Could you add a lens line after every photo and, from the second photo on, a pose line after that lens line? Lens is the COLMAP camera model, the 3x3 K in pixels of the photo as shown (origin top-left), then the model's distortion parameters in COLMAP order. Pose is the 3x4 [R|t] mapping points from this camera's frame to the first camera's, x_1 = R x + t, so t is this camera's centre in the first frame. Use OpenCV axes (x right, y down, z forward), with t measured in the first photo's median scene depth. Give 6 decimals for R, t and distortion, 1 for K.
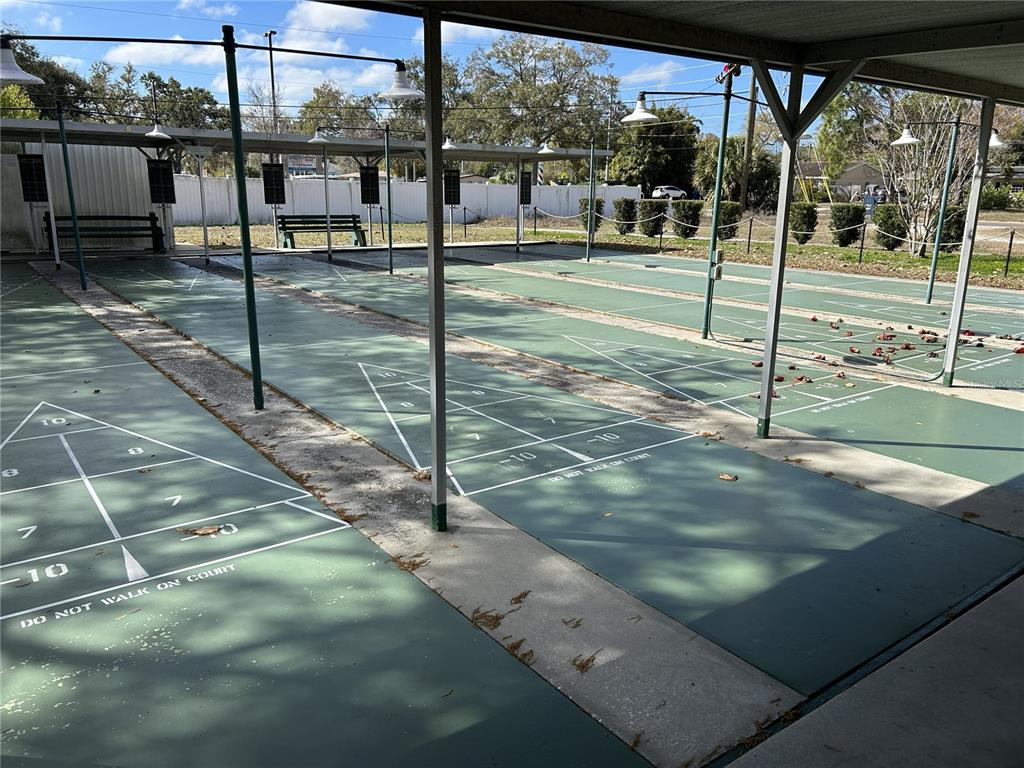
lens RADIAL K [[774.4, 0, 504.5], [0, 774.4, 382.2], [0, 0, 1]] dist [0.065755, -0.084812]
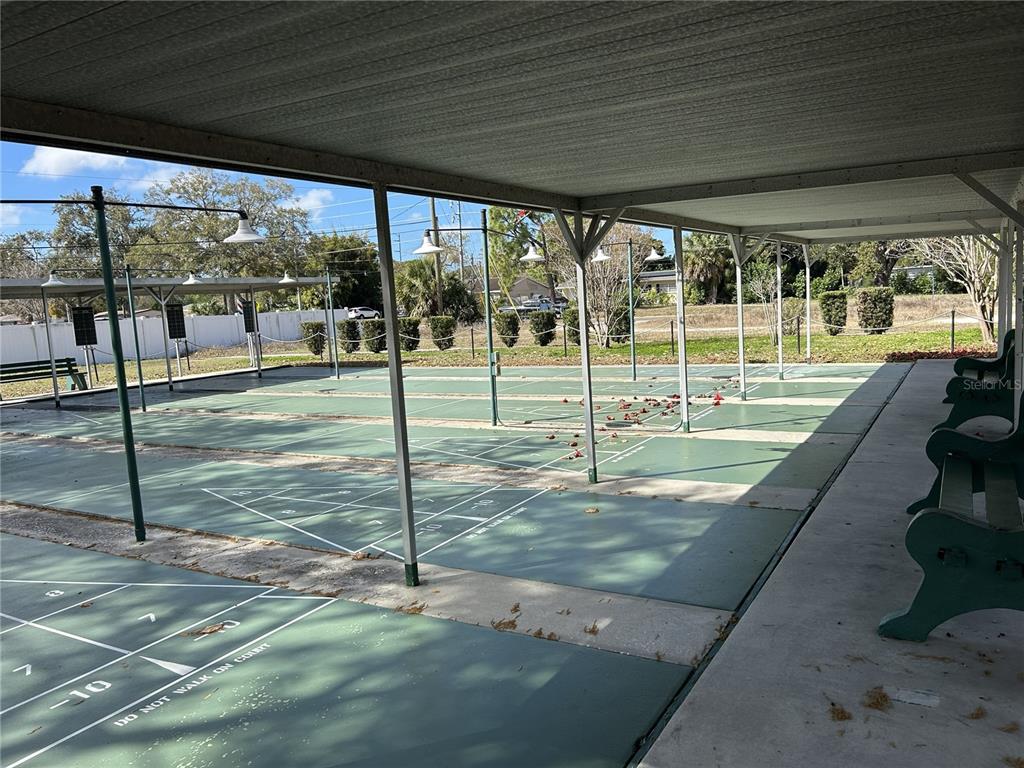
lens RADIAL K [[774.4, 0, 503.9], [0, 774.4, 382.6], [0, 0, 1]] dist [0.065755, -0.084812]
pose [[0.919056, -0.107570, 0.379163, -0.256803], [0.163191, 0.979554, -0.117657, 0.031264], [-0.358754, 0.170010, 0.917819, -0.147149]]
